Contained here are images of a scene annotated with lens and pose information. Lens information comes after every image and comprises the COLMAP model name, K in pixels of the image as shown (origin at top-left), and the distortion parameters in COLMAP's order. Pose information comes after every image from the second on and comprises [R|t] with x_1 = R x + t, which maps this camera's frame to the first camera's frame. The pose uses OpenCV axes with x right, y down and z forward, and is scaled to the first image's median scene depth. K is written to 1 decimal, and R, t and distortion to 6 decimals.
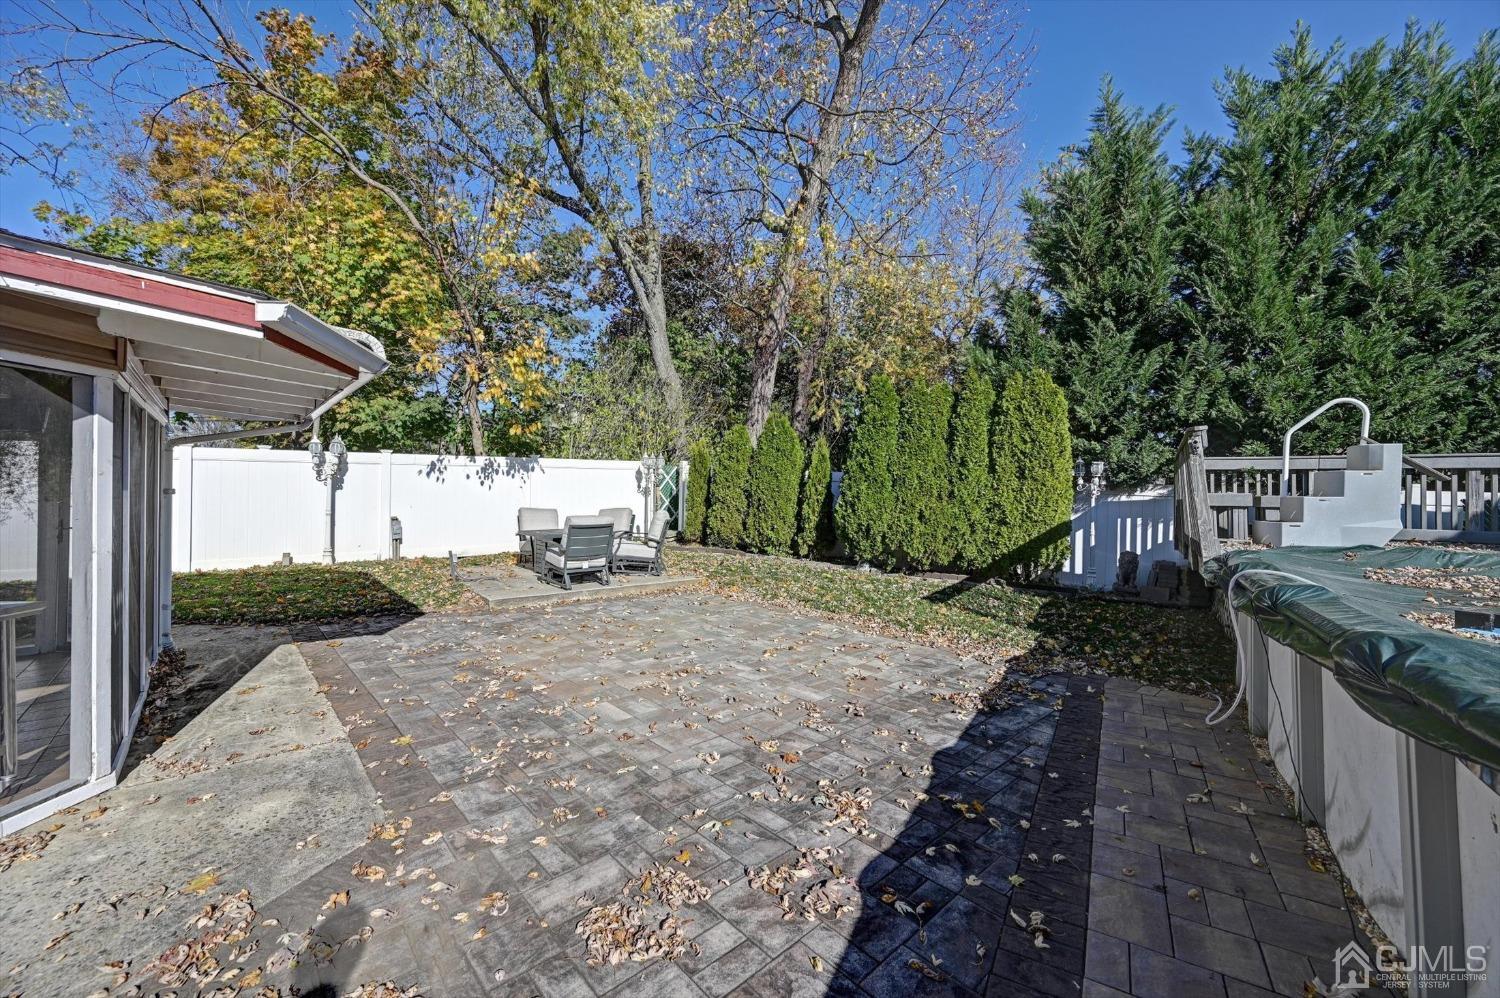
lens RADIAL K [[592.7, 0, 748.3], [0, 592.7, 498.7], [0, 0, 1]] dist [-0.001445, -0.000055]
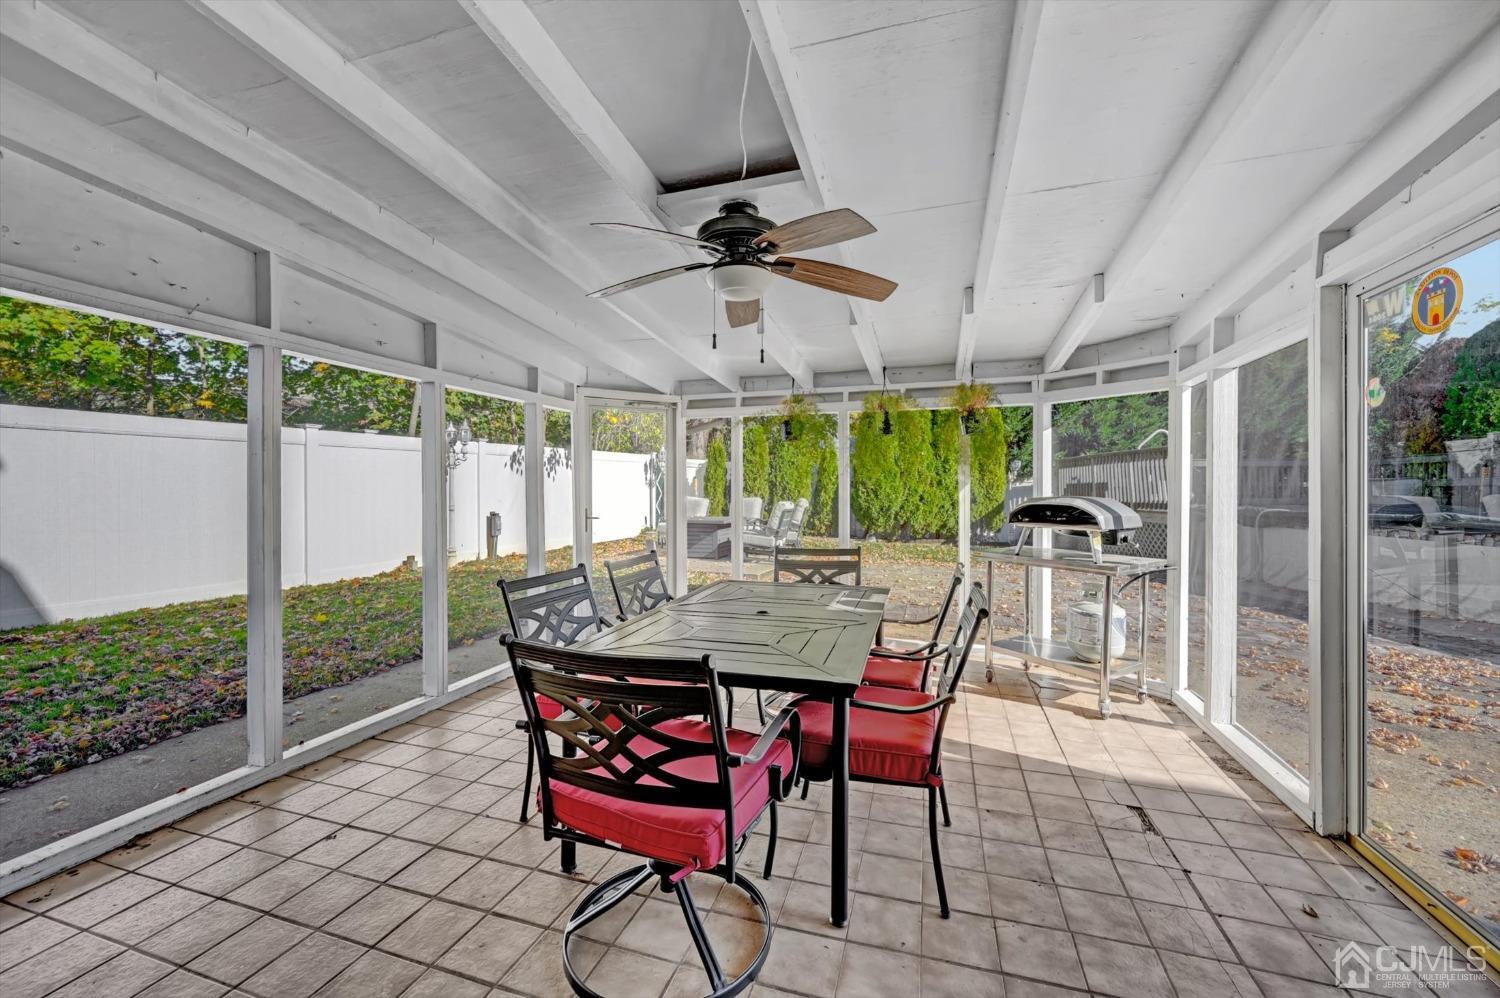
lens RADIAL K [[592.7, 0, 757.2], [0, 592.7, 499.0], [0, 0, 1]] dist [-0.001445, -0.000055]
pose [[0.876514, -0.019626, 0.480976, -0.649338], [0.015710, 0.999803, 0.012168, 0.007274], [-0.481119, -0.003109, 0.876650, -0.019771]]
